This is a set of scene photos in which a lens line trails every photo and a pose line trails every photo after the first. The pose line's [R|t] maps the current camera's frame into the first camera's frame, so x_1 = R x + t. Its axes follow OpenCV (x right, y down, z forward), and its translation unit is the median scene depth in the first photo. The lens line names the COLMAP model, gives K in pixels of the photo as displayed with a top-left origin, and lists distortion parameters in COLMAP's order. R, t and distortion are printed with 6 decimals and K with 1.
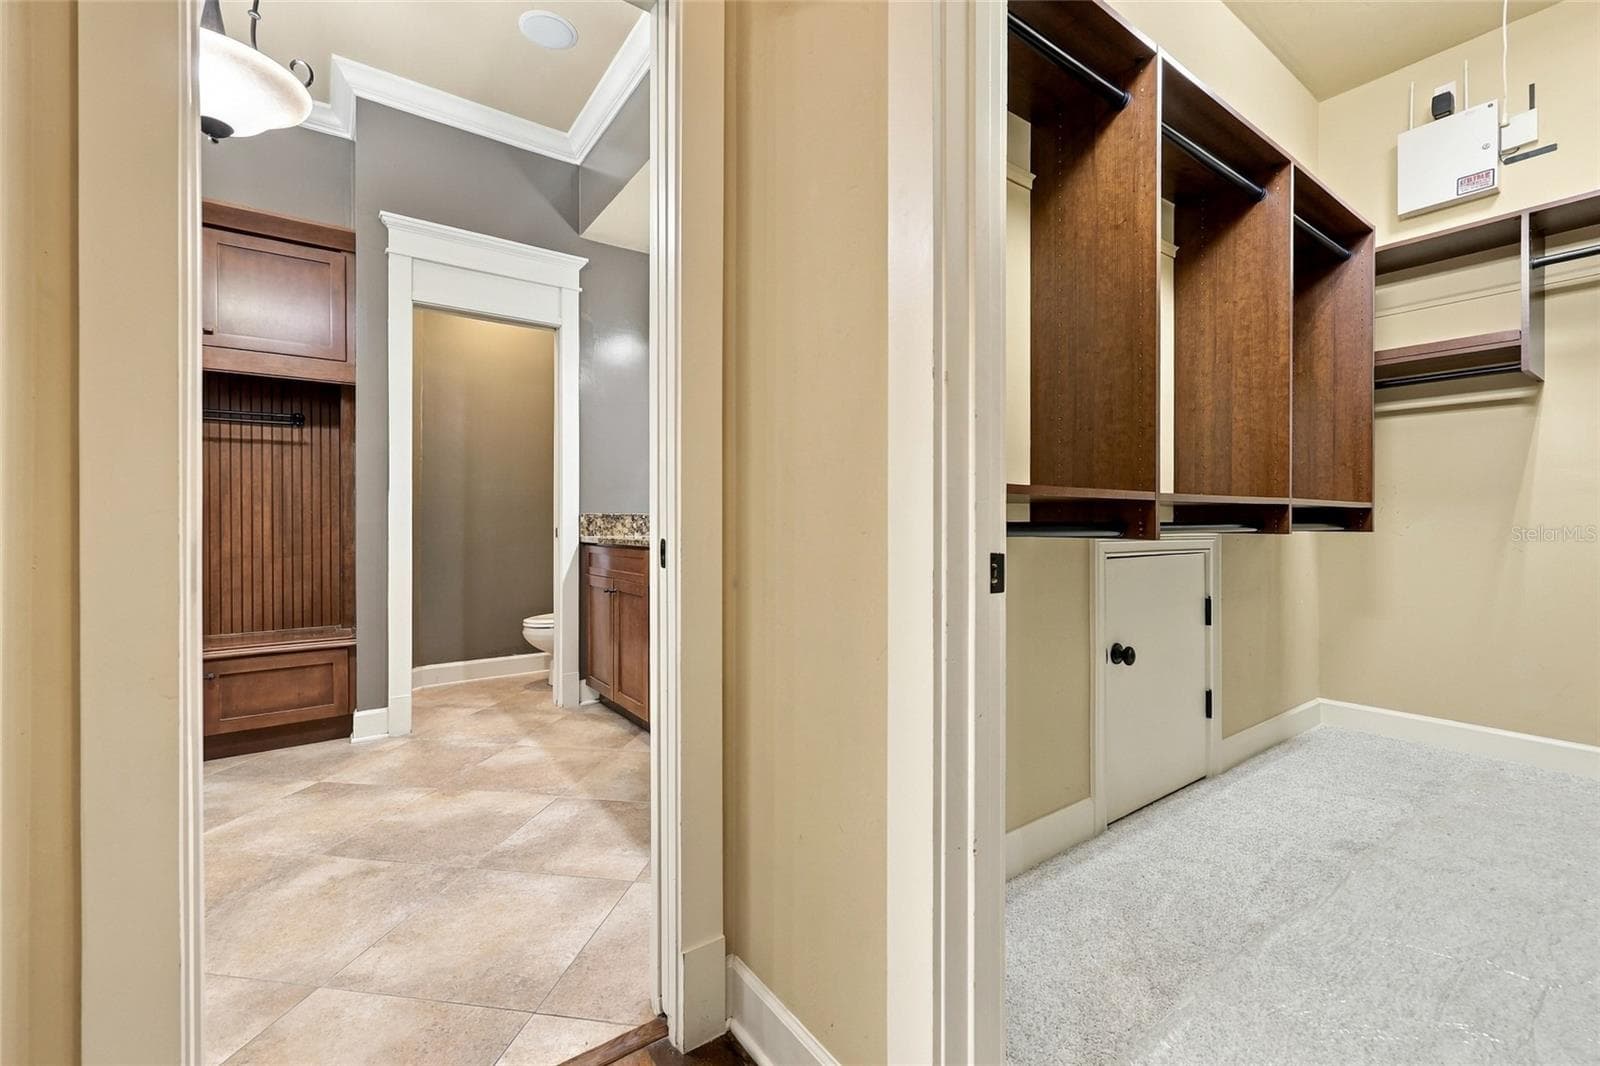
lens RADIAL K [[654.3, 0, 794.6], [0, 654.3, 523.3], [0, 0, 1]] dist [0.003894, -0.000567]
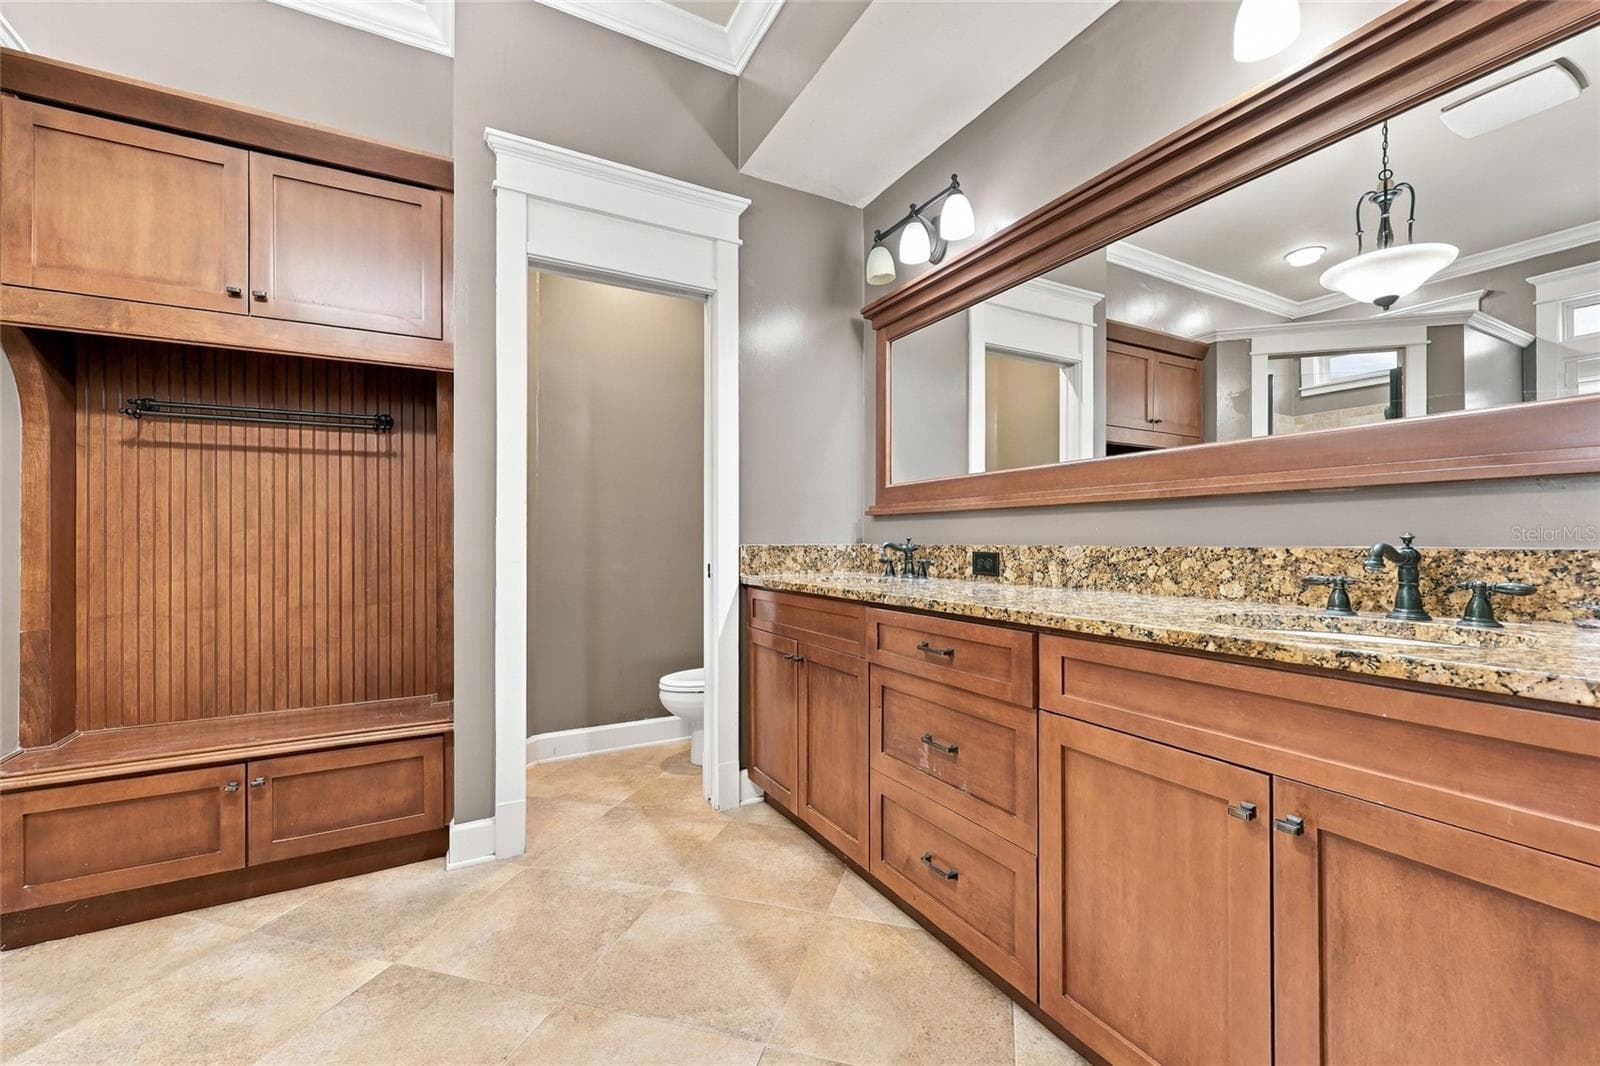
lens RADIAL K [[654.3, 0, 805.1], [0, 654.3, 539.7], [0, 0, 1]] dist [0.003894, -0.000567]
pose [[0.992282, -0.001967, -0.123986, -0.183148], [0.001418, 0.999989, -0.004514, -0.019518], [0.123993, 0.004303, 0.992274, 0.310640]]
